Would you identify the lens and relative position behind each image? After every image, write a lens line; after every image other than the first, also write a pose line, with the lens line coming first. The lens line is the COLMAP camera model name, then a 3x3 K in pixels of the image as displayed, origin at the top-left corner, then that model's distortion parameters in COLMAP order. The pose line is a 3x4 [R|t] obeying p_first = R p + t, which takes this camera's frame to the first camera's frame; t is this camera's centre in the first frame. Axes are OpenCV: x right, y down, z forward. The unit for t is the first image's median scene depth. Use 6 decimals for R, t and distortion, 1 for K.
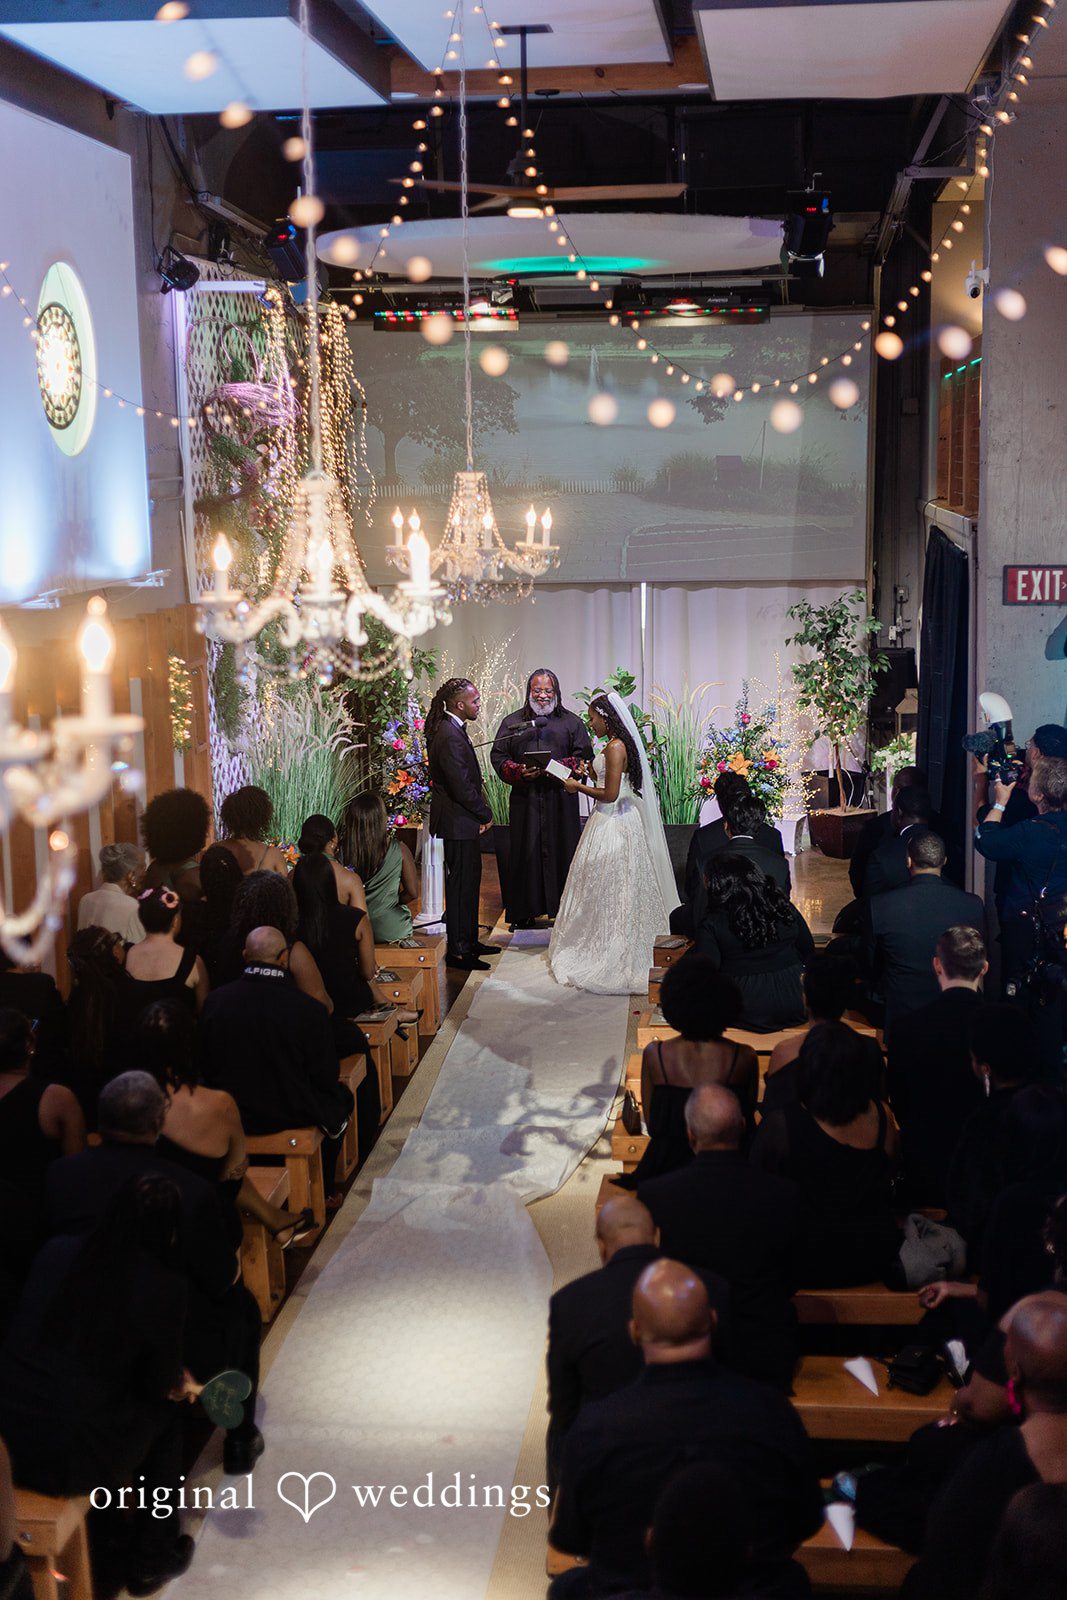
lens RADIAL K [[2179.5, 0, 533.5], [0, 2179.5, 800.0], [0, 0, 1]] dist [-0.003544, 0.010964]
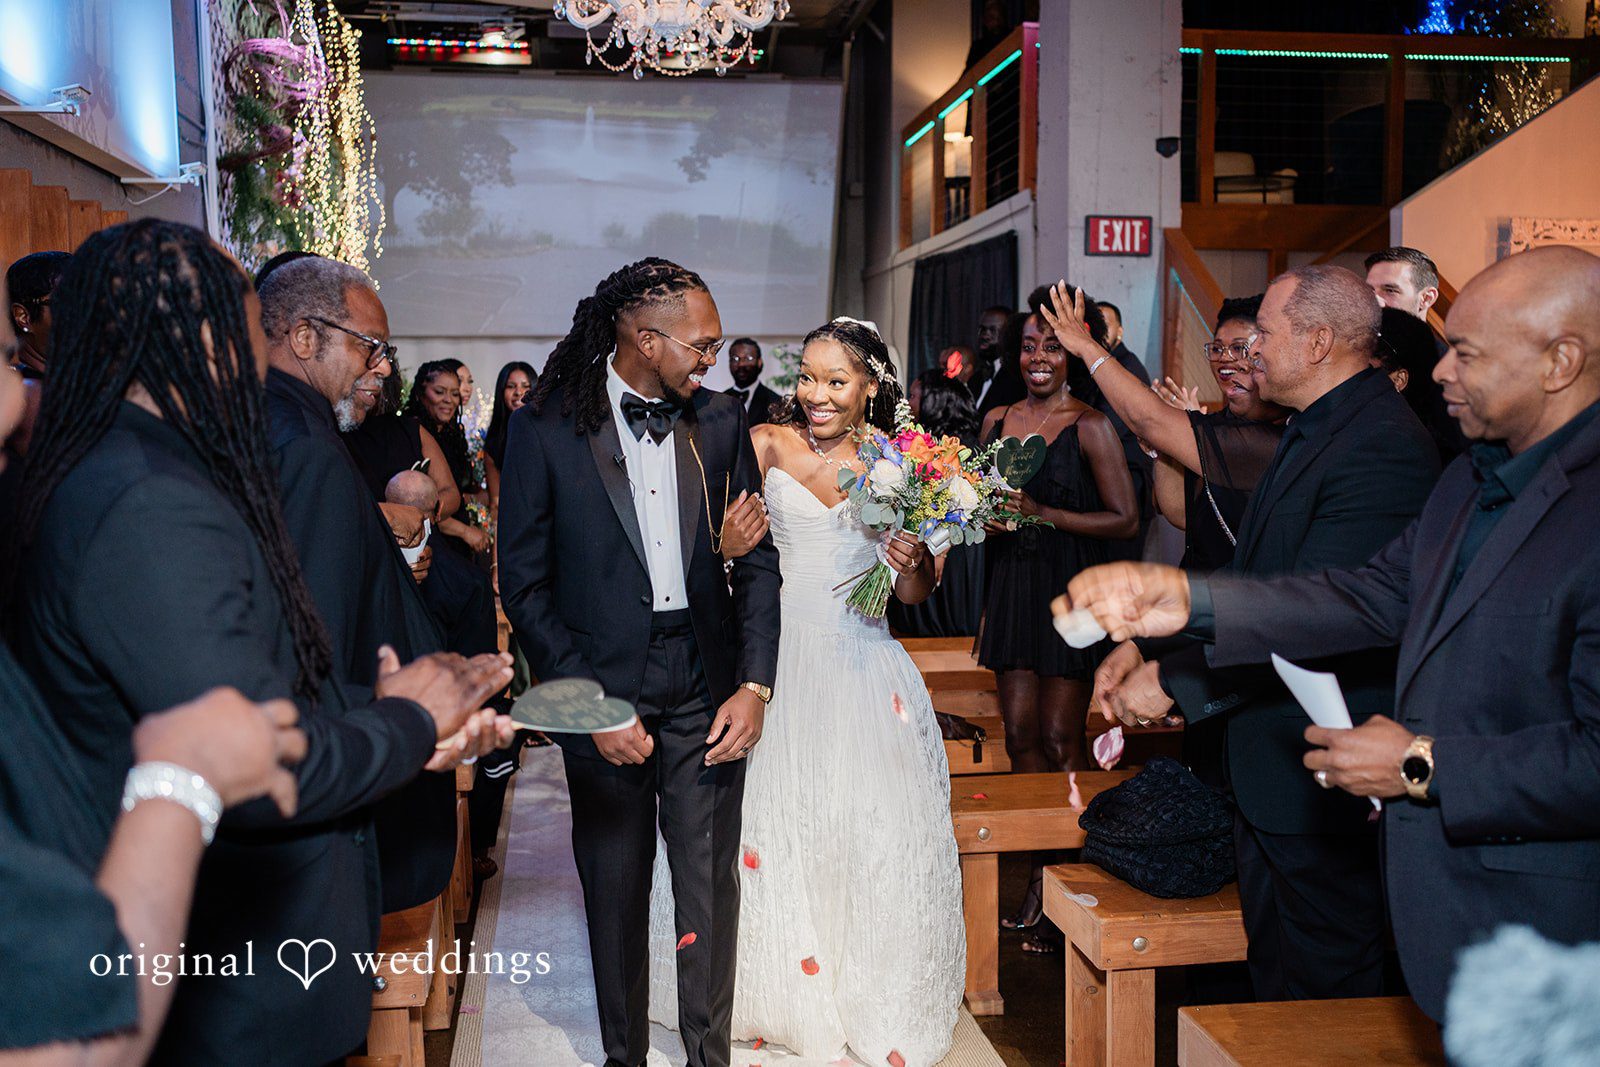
lens RADIAL K [[1579.6, 0, 800.0], [0, 1579.6, 533.5], [0, 0, 1]] dist [-0.036147, 0.126832]
pose [[0.970246, -0.007321, 0.242011, -0.077601], [0.024017, 0.997523, -0.066111, 0.072891], [-0.240928, 0.069957, 0.968019, 0.297606]]
